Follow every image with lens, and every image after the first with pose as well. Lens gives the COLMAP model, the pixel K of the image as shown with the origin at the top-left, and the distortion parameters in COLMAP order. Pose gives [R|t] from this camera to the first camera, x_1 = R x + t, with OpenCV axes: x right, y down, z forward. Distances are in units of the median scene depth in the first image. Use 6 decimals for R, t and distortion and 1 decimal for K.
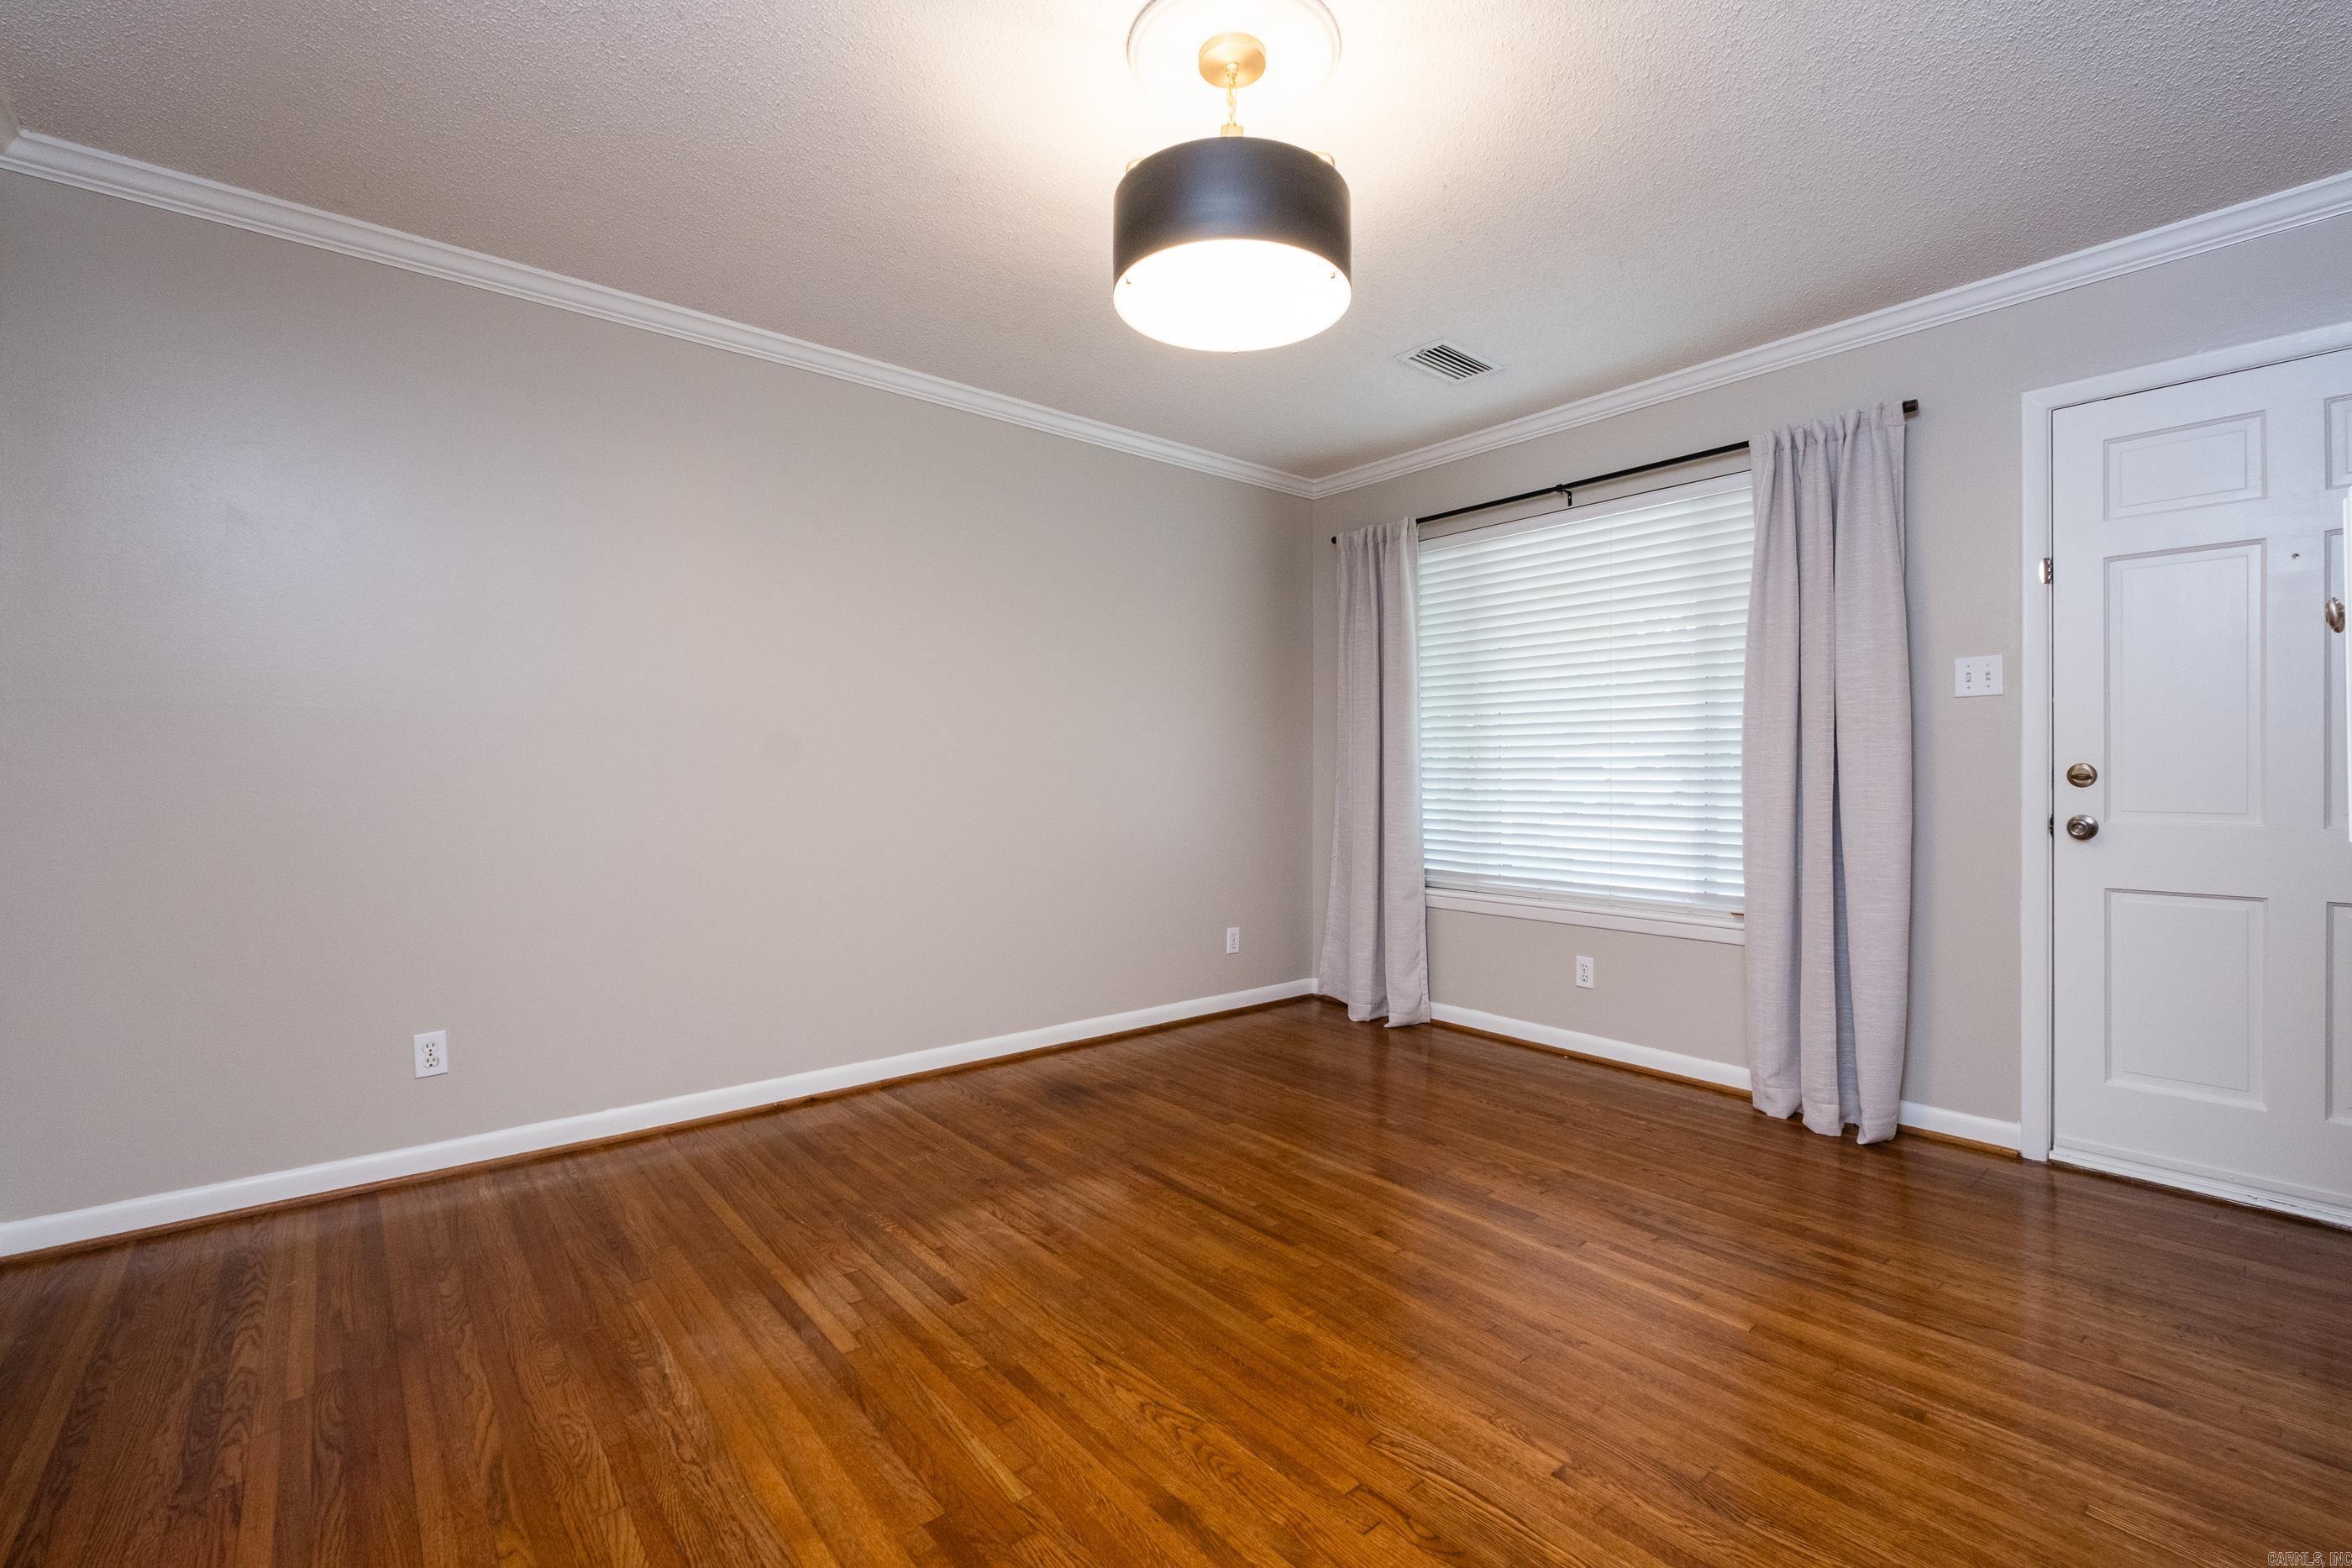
lens RADIAL K [[984.4, 0, 1173.5], [0, 984.4, 771.0], [0, 0, 1]] dist [-0.000889, -0.000285]
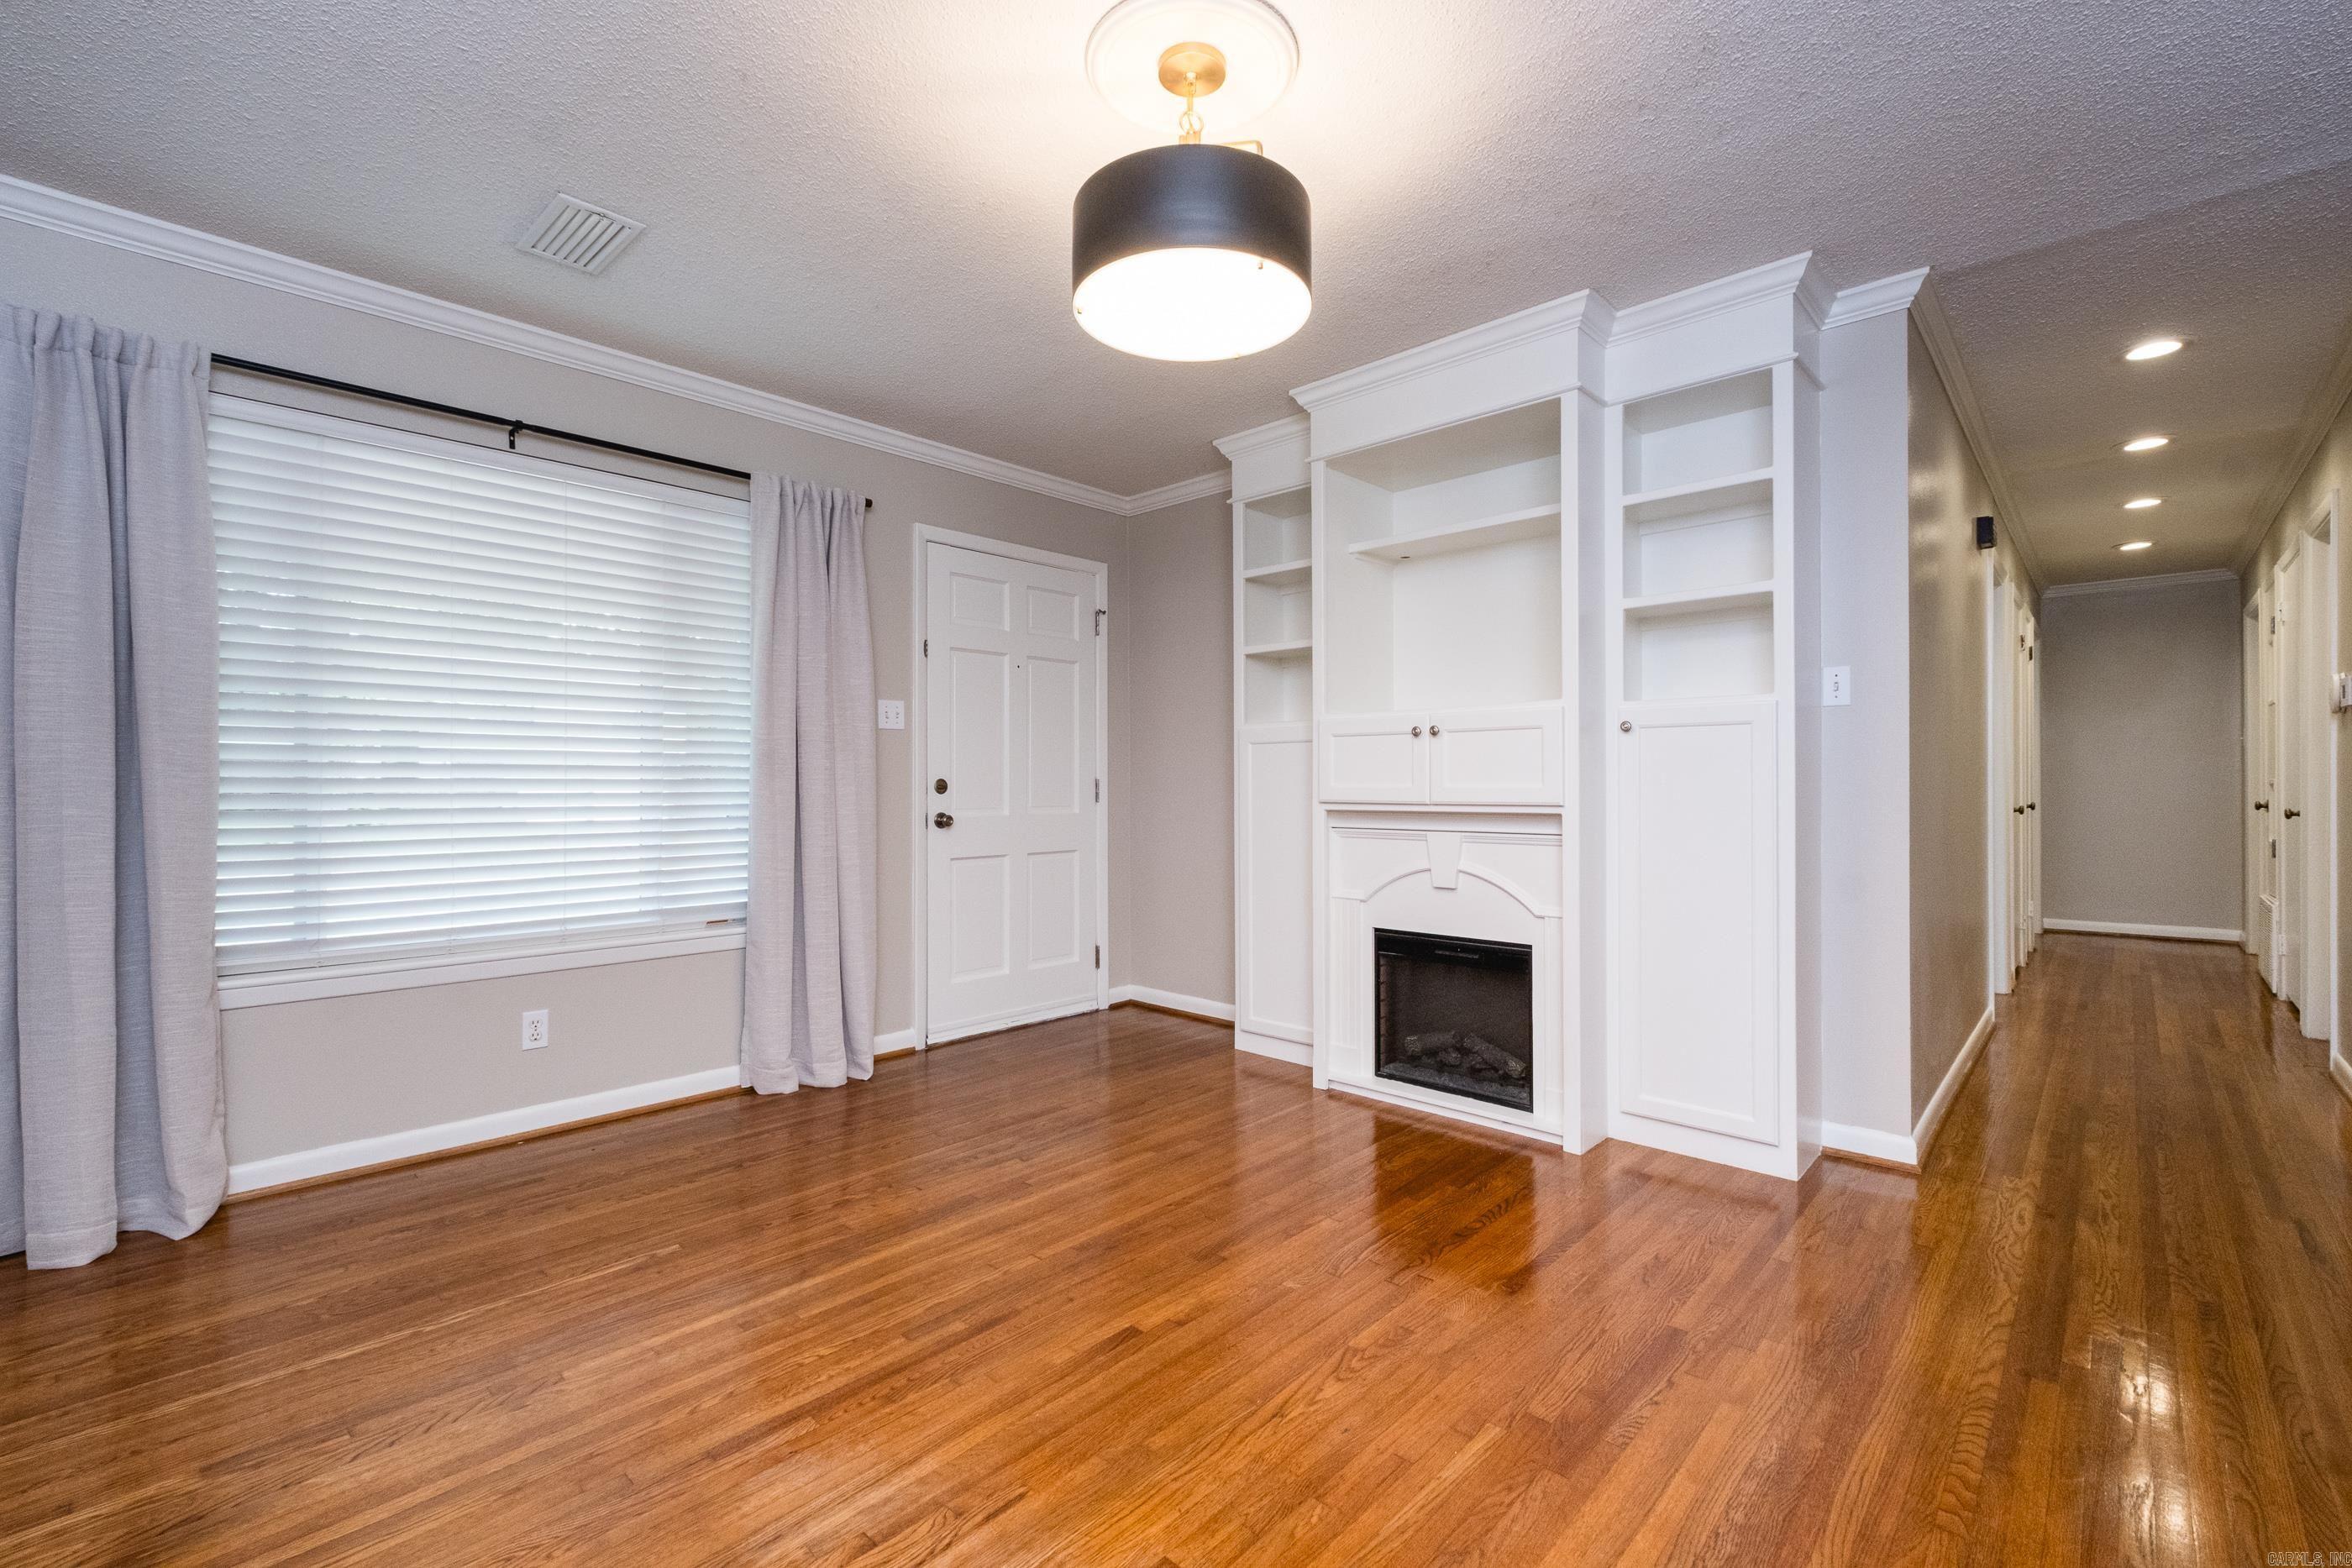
lens RADIAL K [[1010.5, 0, 1187.3], [0, 1010.5, 779.8], [0, 0, 1]] dist [-0.000291, -0.000387]
pose [[-0.114992, 0.004134, 0.993358, -0.646280], [0.000521, 0.999991, -0.004101, 0.001386], [-0.993366, 0.000046, -0.114994, 0.759501]]
